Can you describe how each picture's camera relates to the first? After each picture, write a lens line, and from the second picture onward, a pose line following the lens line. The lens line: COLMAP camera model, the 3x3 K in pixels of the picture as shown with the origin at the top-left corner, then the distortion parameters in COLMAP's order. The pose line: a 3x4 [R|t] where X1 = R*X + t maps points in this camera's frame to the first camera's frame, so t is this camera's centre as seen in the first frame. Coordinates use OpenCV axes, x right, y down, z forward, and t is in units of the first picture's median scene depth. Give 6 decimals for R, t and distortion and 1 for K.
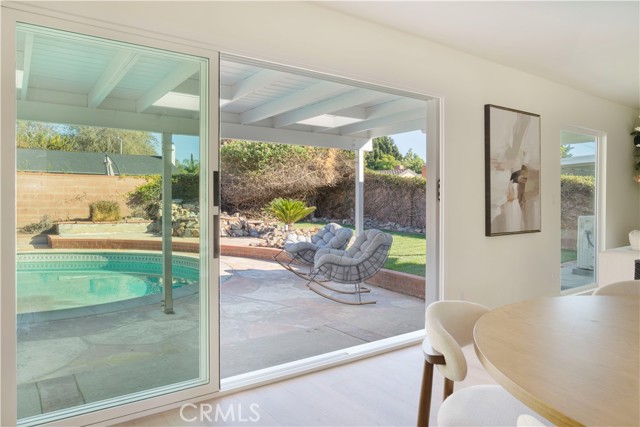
lens RADIAL K [[434.5, 0, 320.0], [0, 434.5, 213.5], [0, 0, 1]] dist [0.002998, 0.000701]
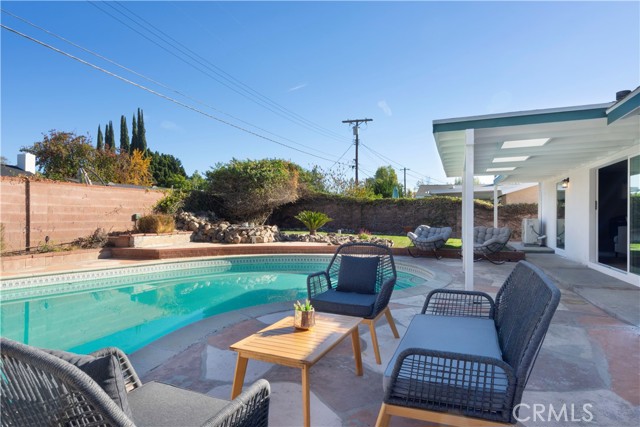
lens RADIAL K [[389.3, 0, 320.0], [0, 389.3, 213.5], [0, 0, 1]] dist [-0.002435, -0.000799]
pose [[0.800150, -0.002122, 0.599796, -0.737906], [0.025023, 0.999241, -0.029848, 0.008290], [-0.599277, 0.038892, 0.799596, 0.025350]]
